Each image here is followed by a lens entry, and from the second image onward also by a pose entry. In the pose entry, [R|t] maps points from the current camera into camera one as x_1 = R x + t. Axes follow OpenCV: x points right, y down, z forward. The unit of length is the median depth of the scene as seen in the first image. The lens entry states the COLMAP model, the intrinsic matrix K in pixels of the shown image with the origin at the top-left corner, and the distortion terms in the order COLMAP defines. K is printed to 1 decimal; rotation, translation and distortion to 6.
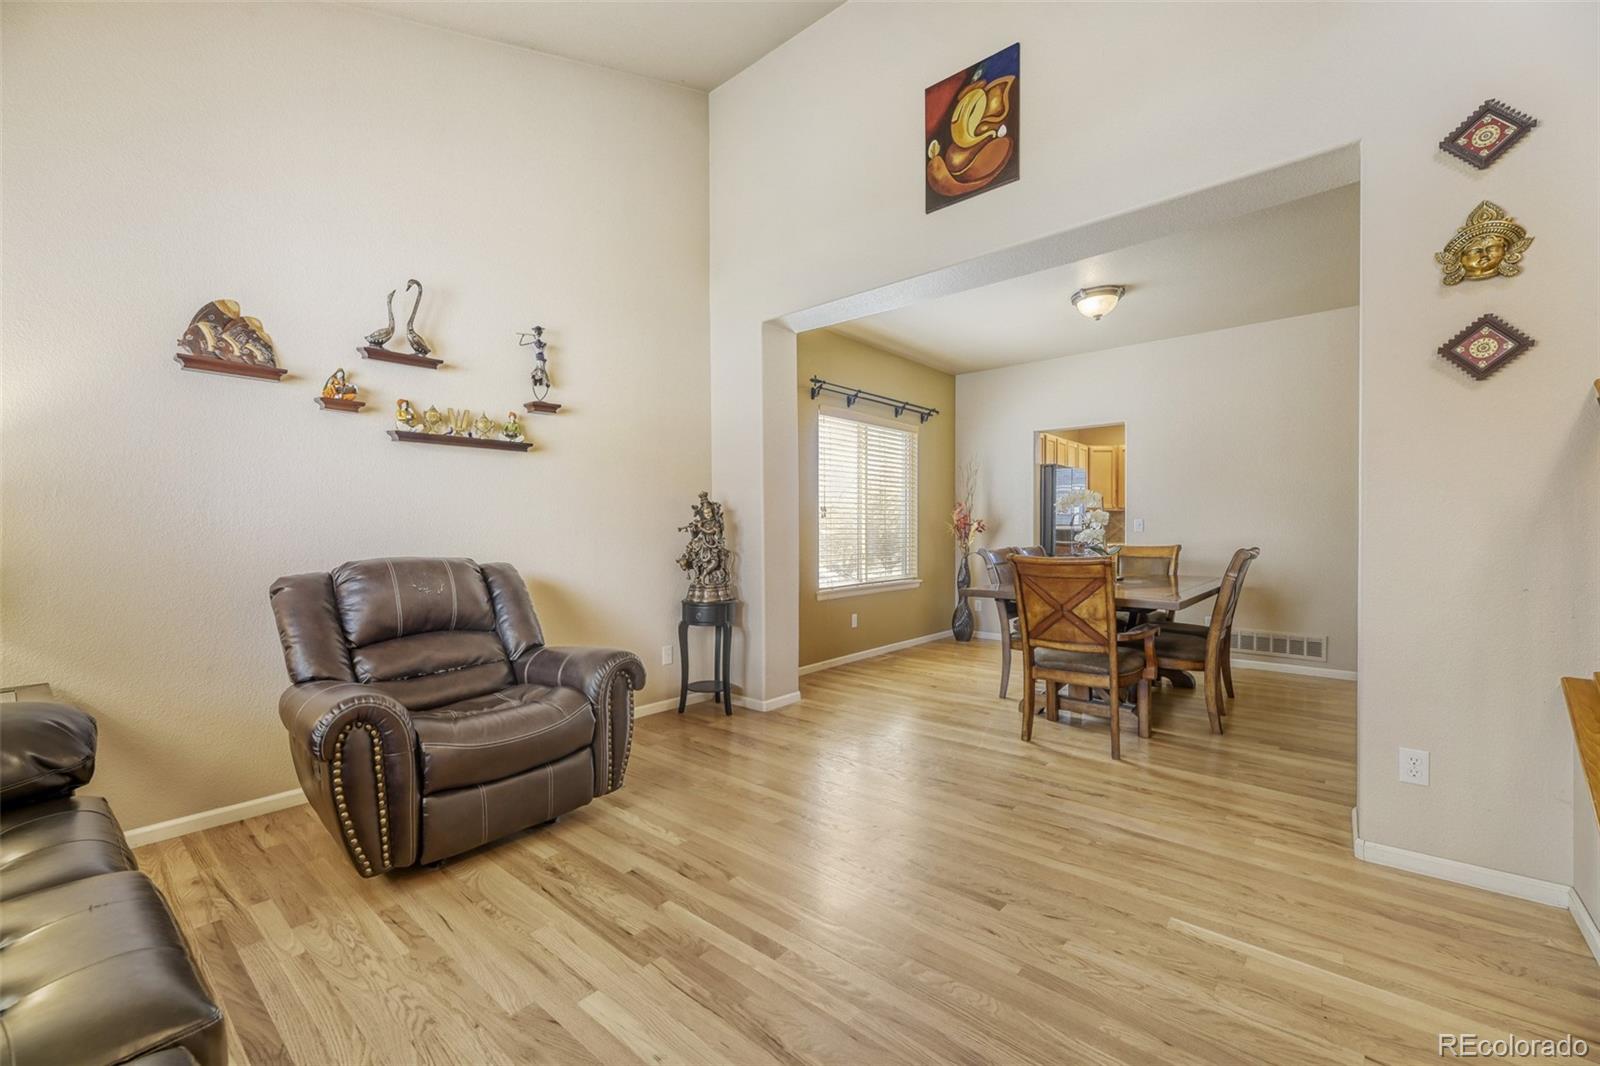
lens RADIAL K [[647.0, 0, 800.1], [0, 647.0, 531.0], [0, 0, 1]] dist [0.013037, -0.001937]
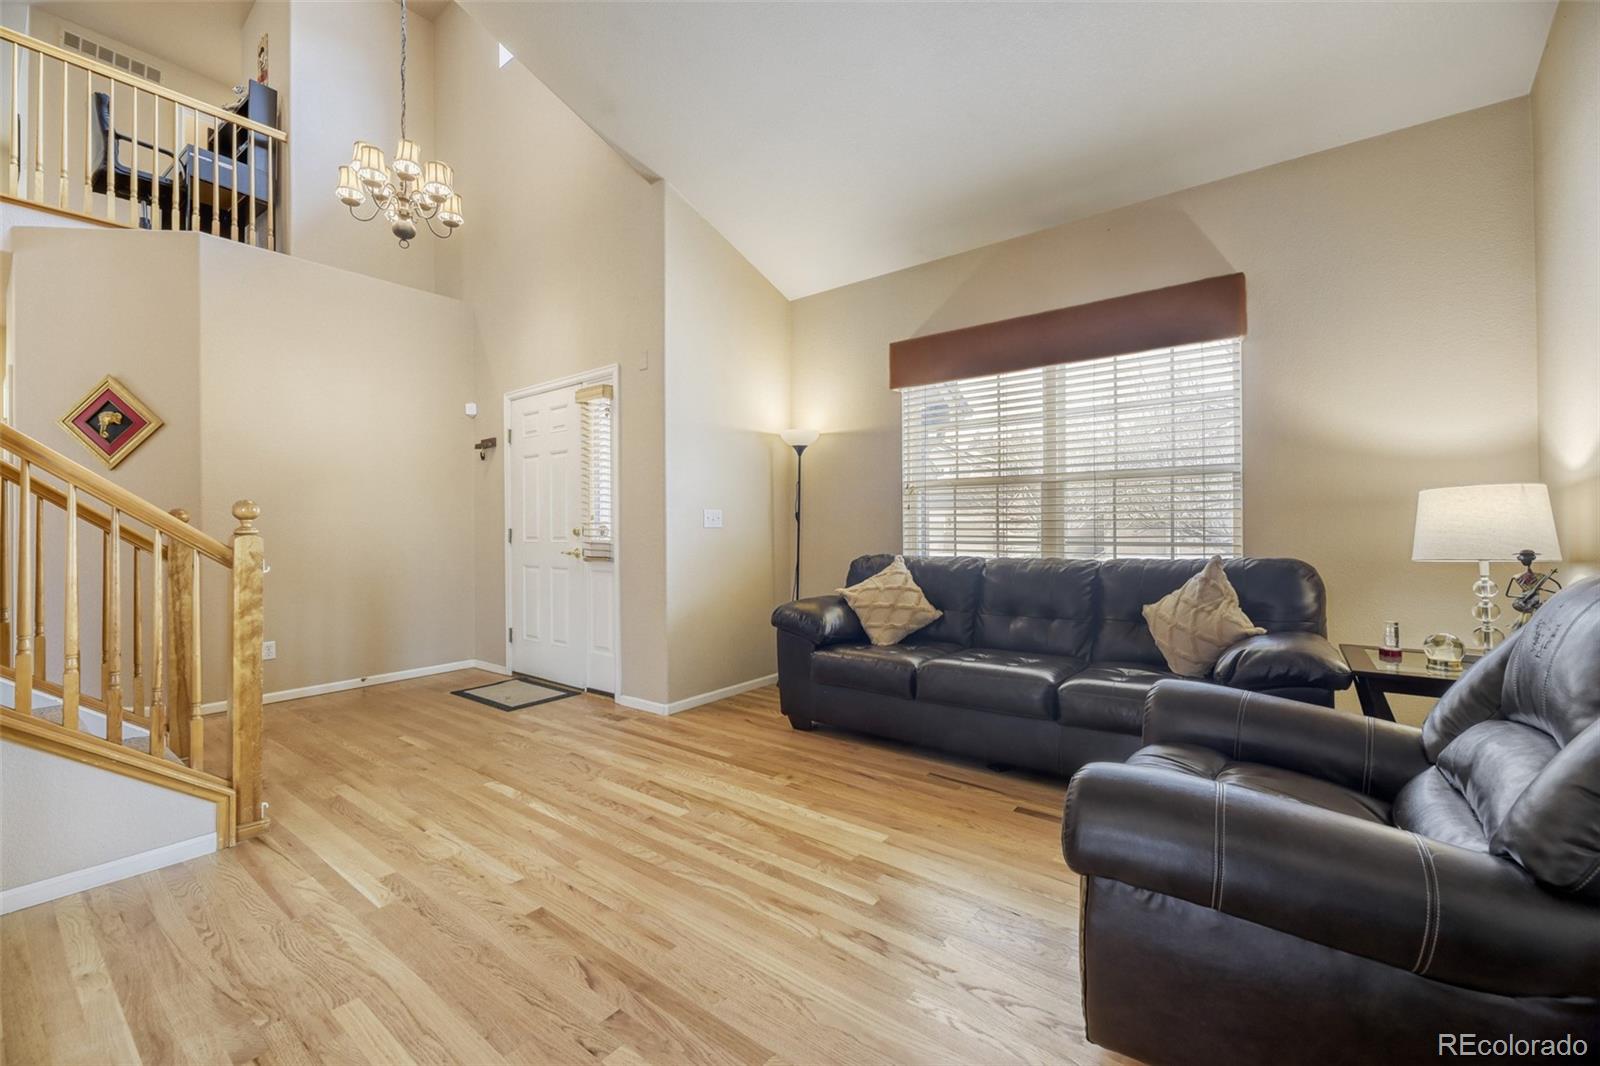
lens RADIAL K [[647.0, 0, 804.9], [0, 647.0, 529.8], [0, 0, 1]] dist [0.013037, -0.001937]
pose [[-0.998504, 0.006570, -0.054291, -0.015831], [0.007071, 0.999934, -0.009032, 0.002398], [0.054228, -0.009402, -0.998484, 0.637305]]
